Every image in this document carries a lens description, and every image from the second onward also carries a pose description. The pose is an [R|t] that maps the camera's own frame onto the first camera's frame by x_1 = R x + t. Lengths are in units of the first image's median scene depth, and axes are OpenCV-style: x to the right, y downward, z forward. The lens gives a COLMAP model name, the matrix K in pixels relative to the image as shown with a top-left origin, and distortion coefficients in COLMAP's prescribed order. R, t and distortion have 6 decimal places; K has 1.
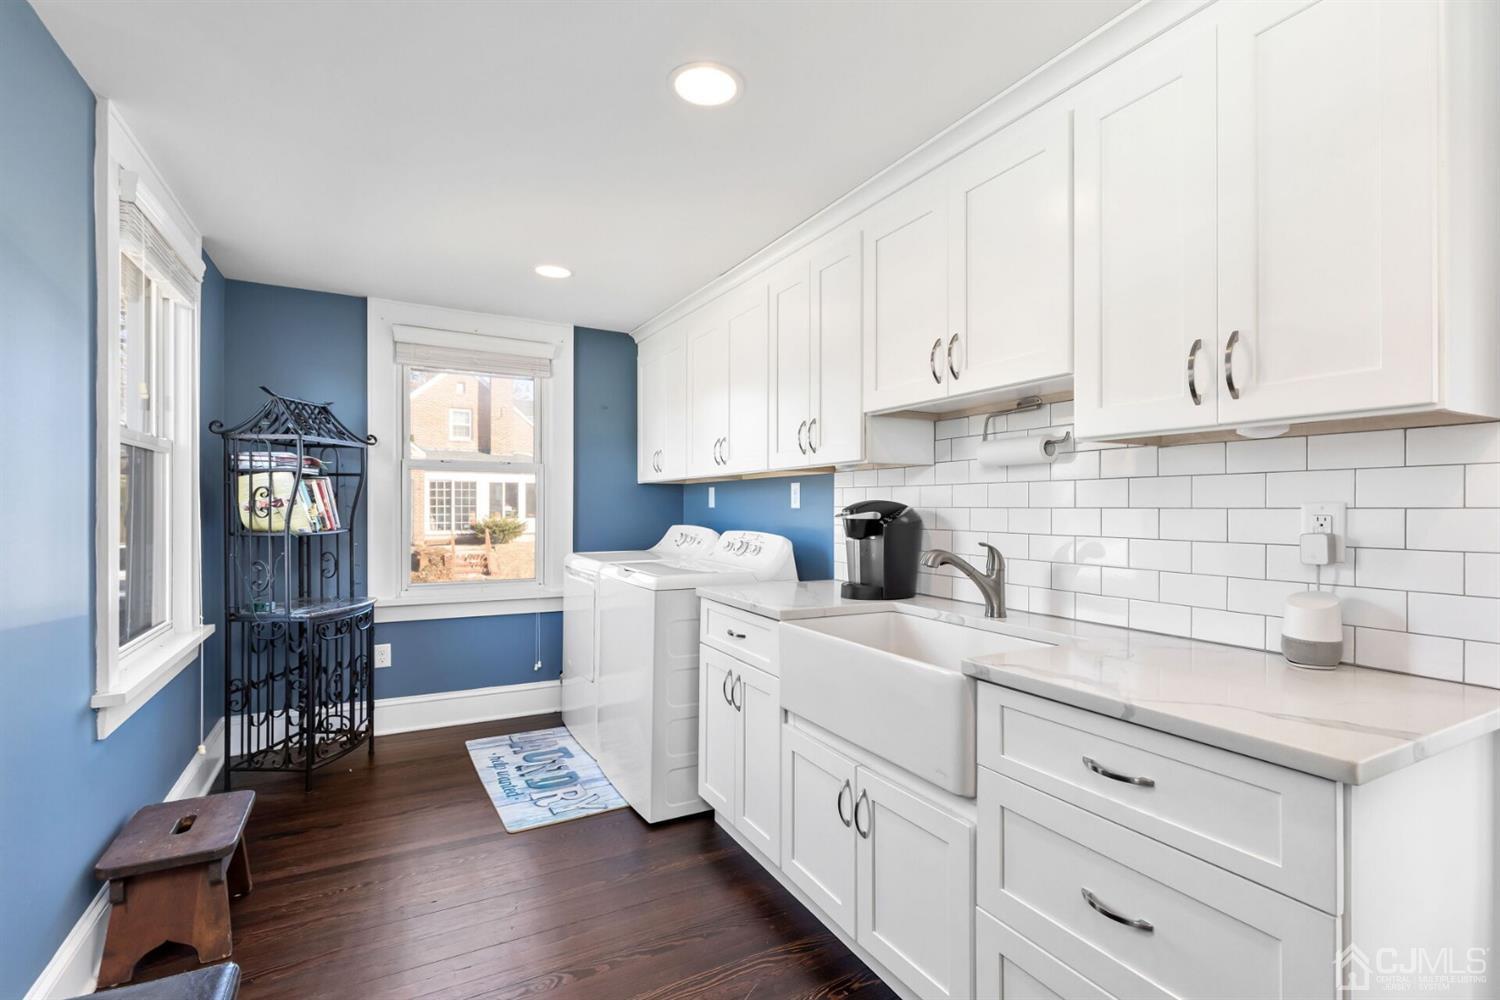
lens RADIAL K [[681.2, 0, 755.5], [0, 681.2, 502.7], [0, 0, 1]] dist [-0.000092, 0.000006]
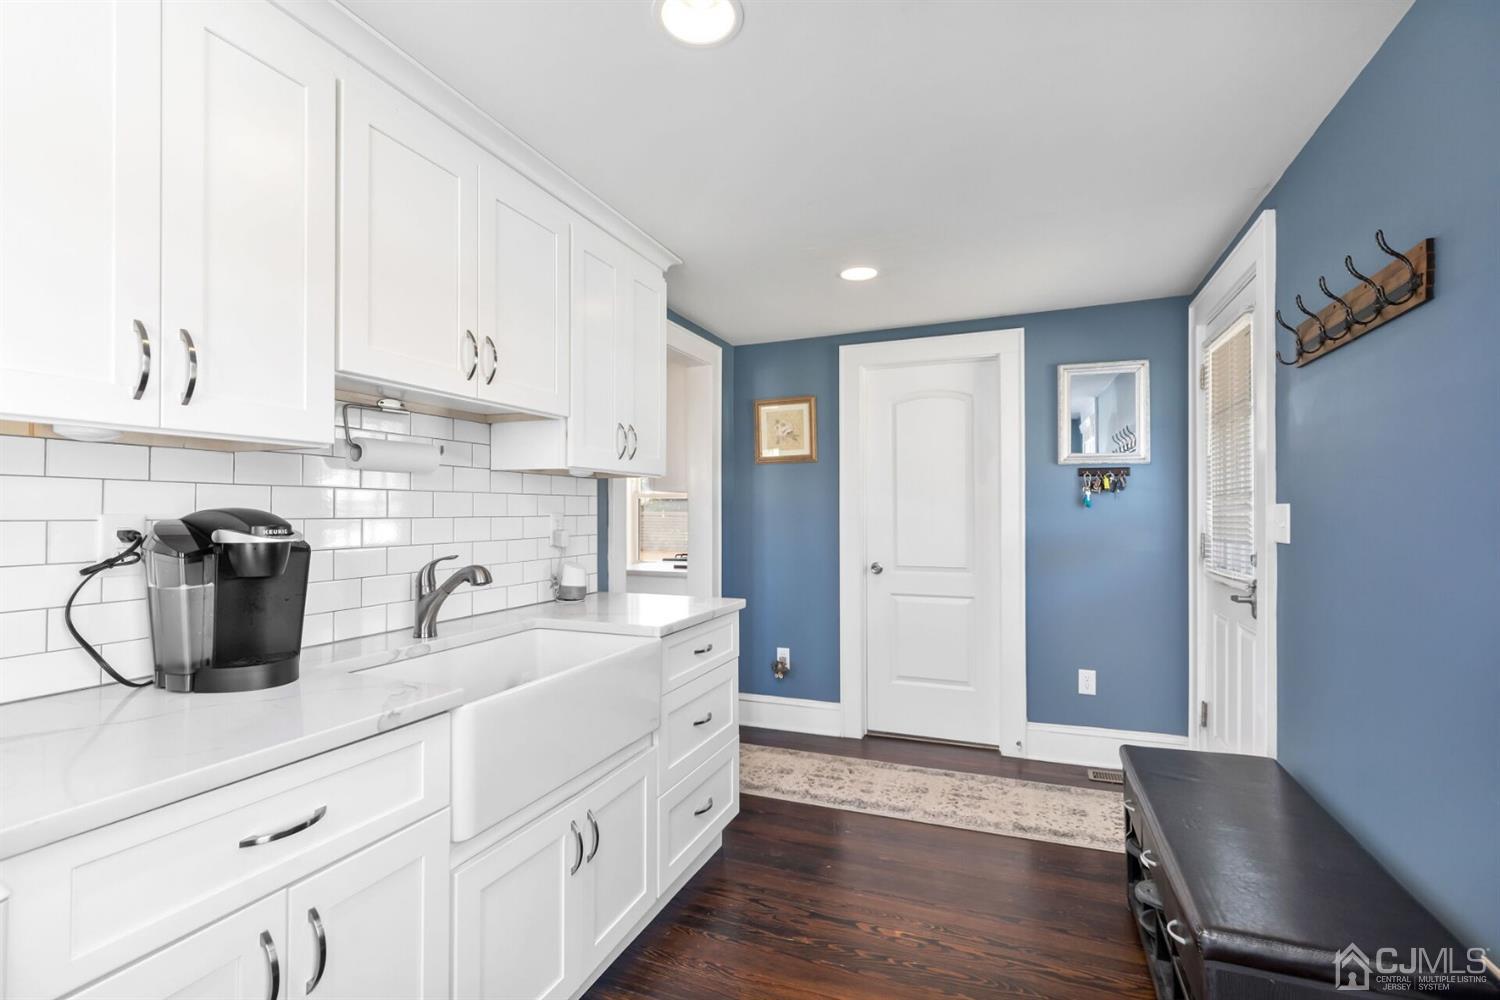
lens RADIAL K [[681.2, 0, 755.5], [0, 681.2, 502.7], [0, 0, 1]] dist [-0.000092, 0.000006]
pose [[-0.641323, 0.011712, 0.767182, -0.551680], [0.007052, 0.999931, -0.009371, -0.002273], [-0.767239, -0.000600, -0.641361, 1.075788]]
